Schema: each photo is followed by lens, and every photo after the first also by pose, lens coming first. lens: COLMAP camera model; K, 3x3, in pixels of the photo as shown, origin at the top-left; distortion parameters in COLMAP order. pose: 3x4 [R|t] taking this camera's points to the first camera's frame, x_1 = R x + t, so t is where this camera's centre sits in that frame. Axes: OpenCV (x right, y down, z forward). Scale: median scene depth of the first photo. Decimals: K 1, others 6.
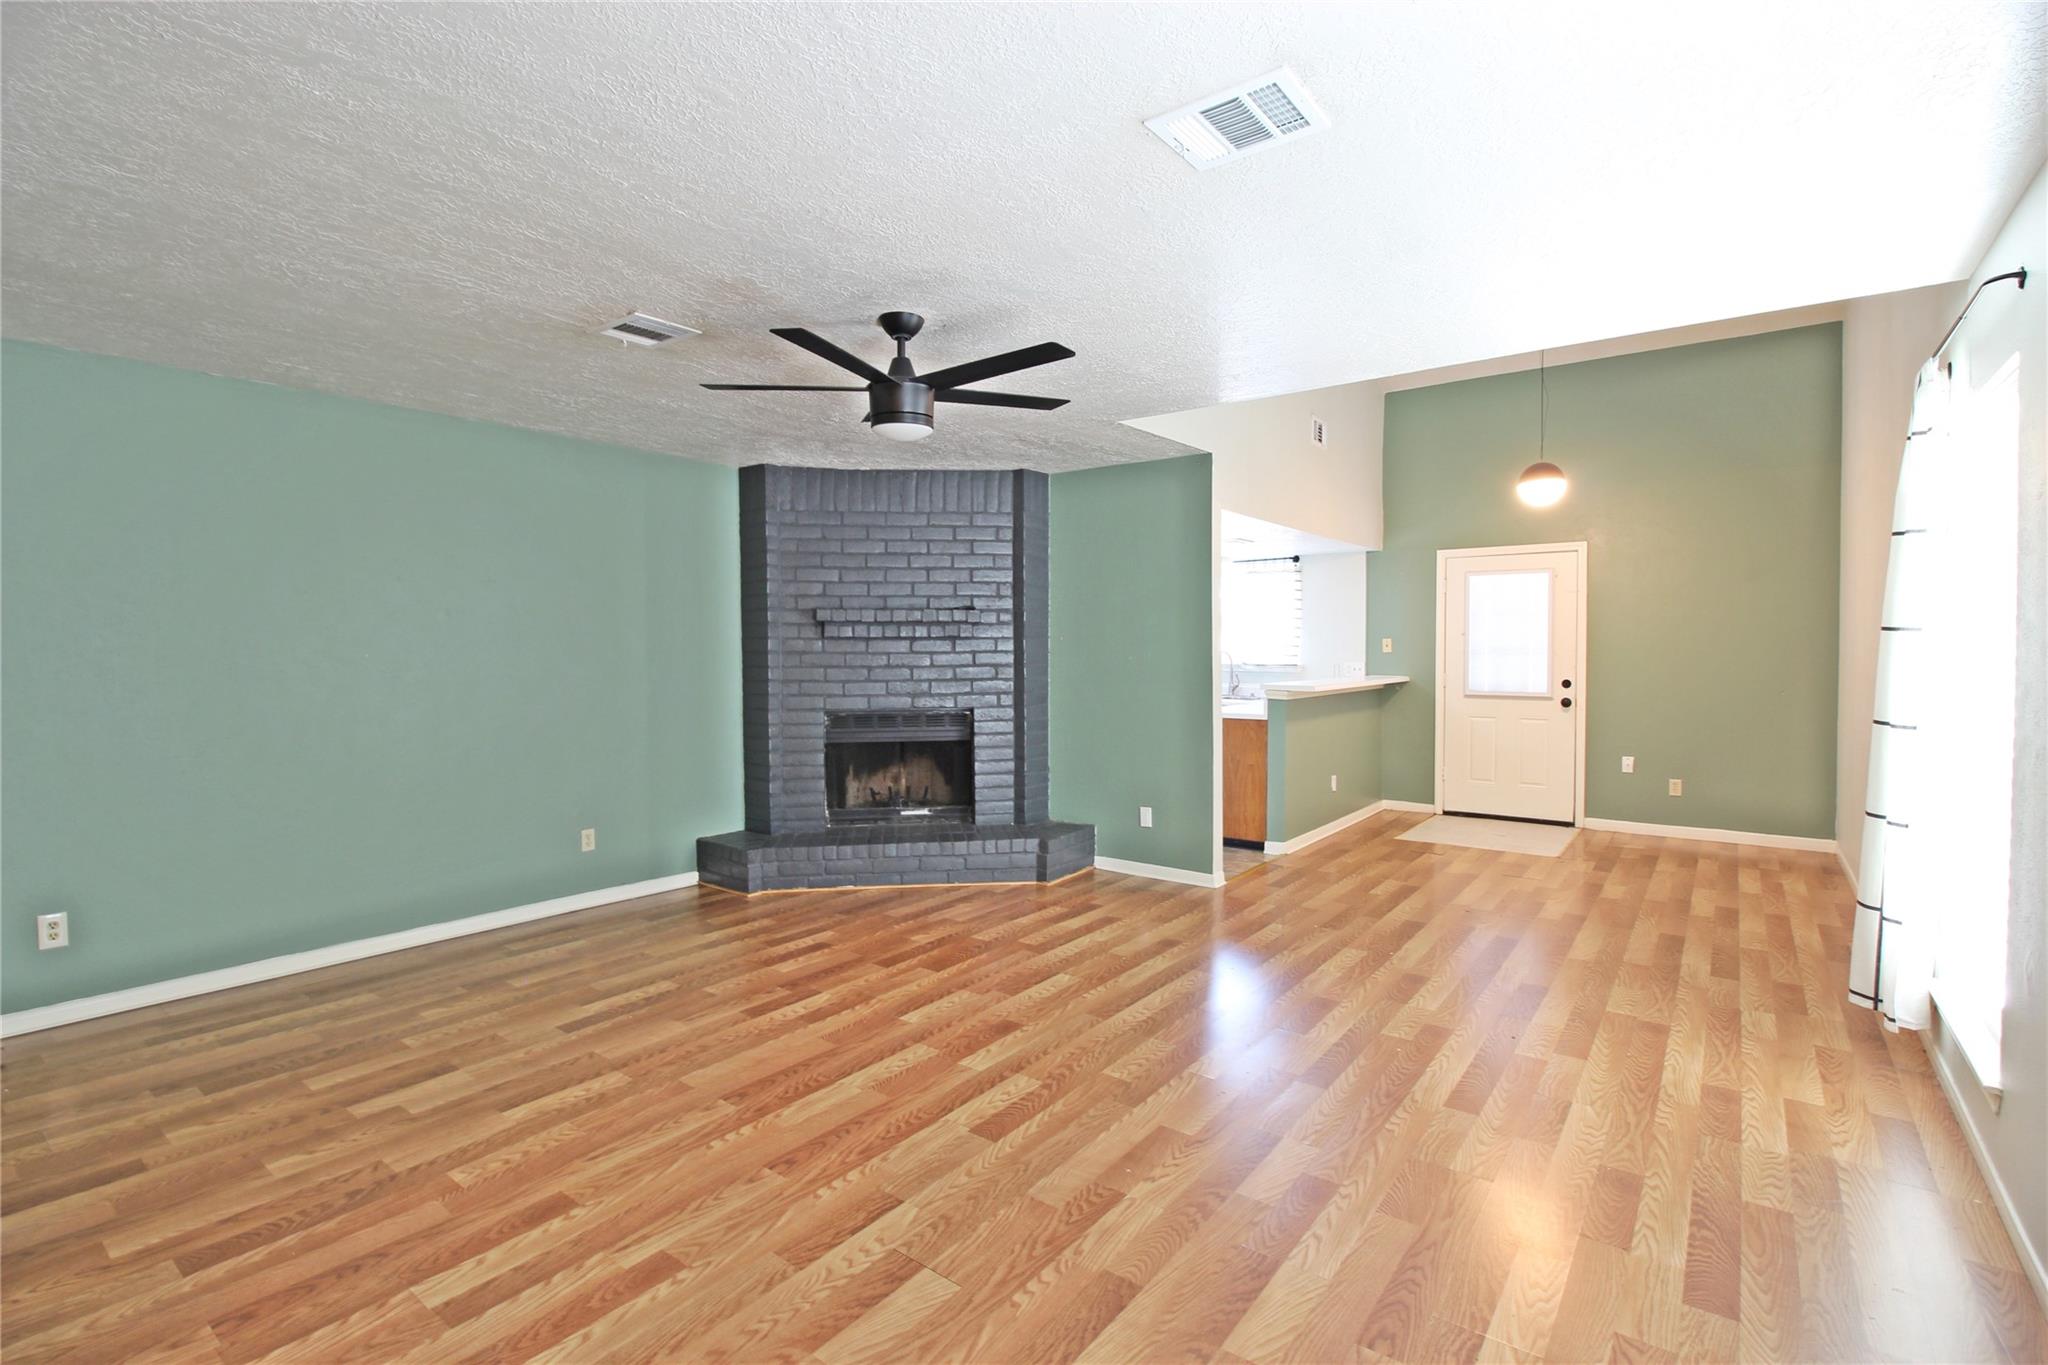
lens RADIAL K [[943.5, 0, 1019.5], [0, 943.5, 672.6], [0, 0, 1]] dist [-0.000717, -0.014085]
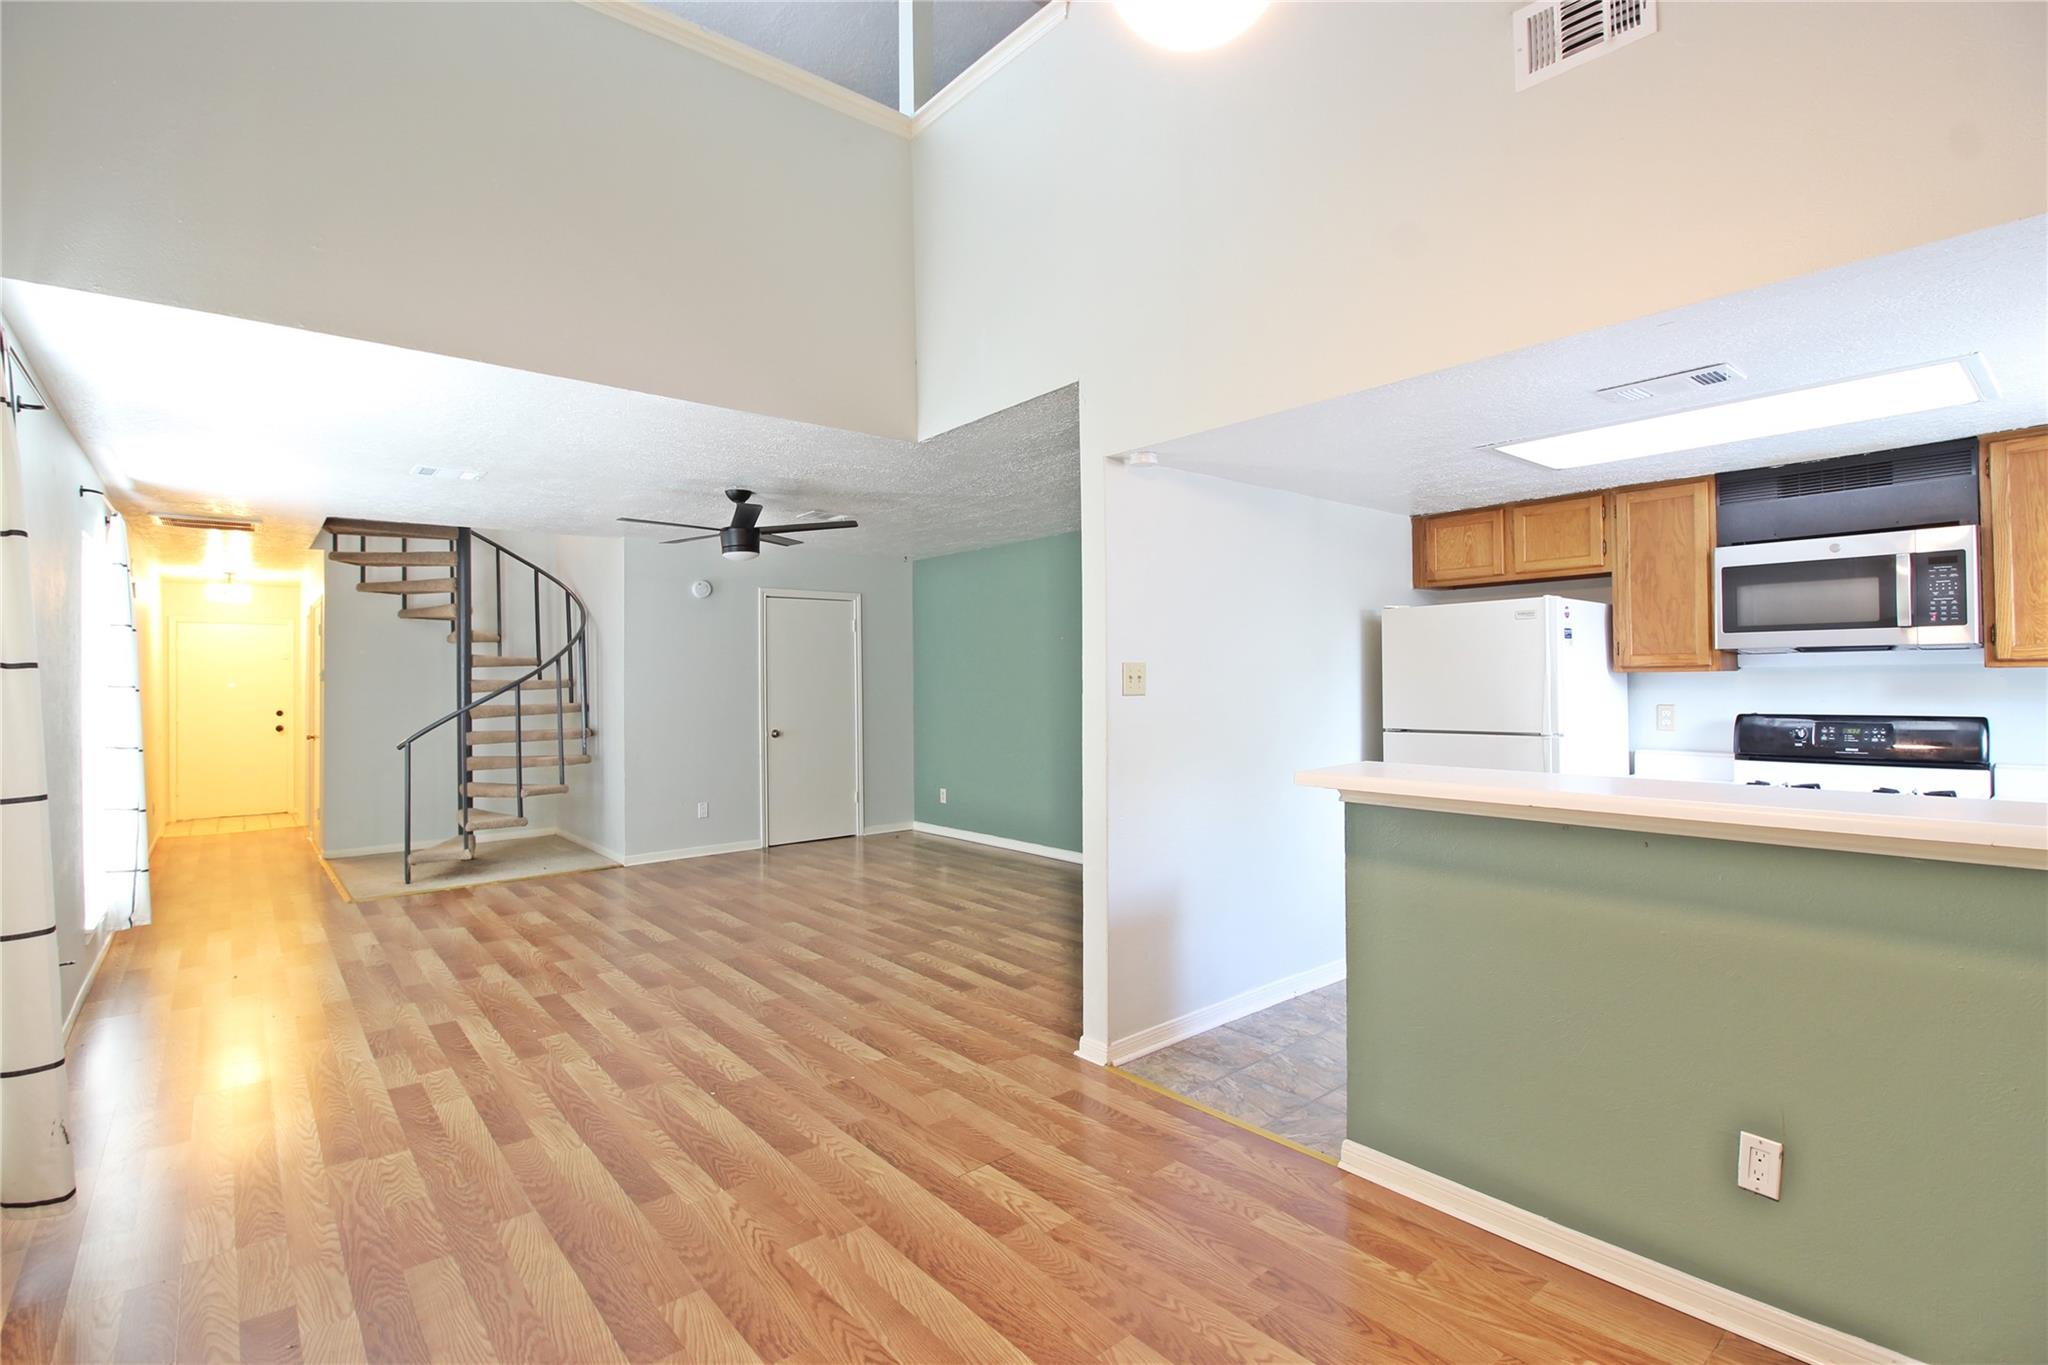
lens RADIAL K [[960.2, 0, 1022.5], [0, 960.2, 669.9], [0, 0, 1]] dist [0.001132, -0.012994]
pose [[-0.224565, -0.003223, -0.974454, 1.046468], [-0.014109, 0.999900, -0.000056, -0.040042], [0.974357, 0.013736, -0.224588, 1.358464]]
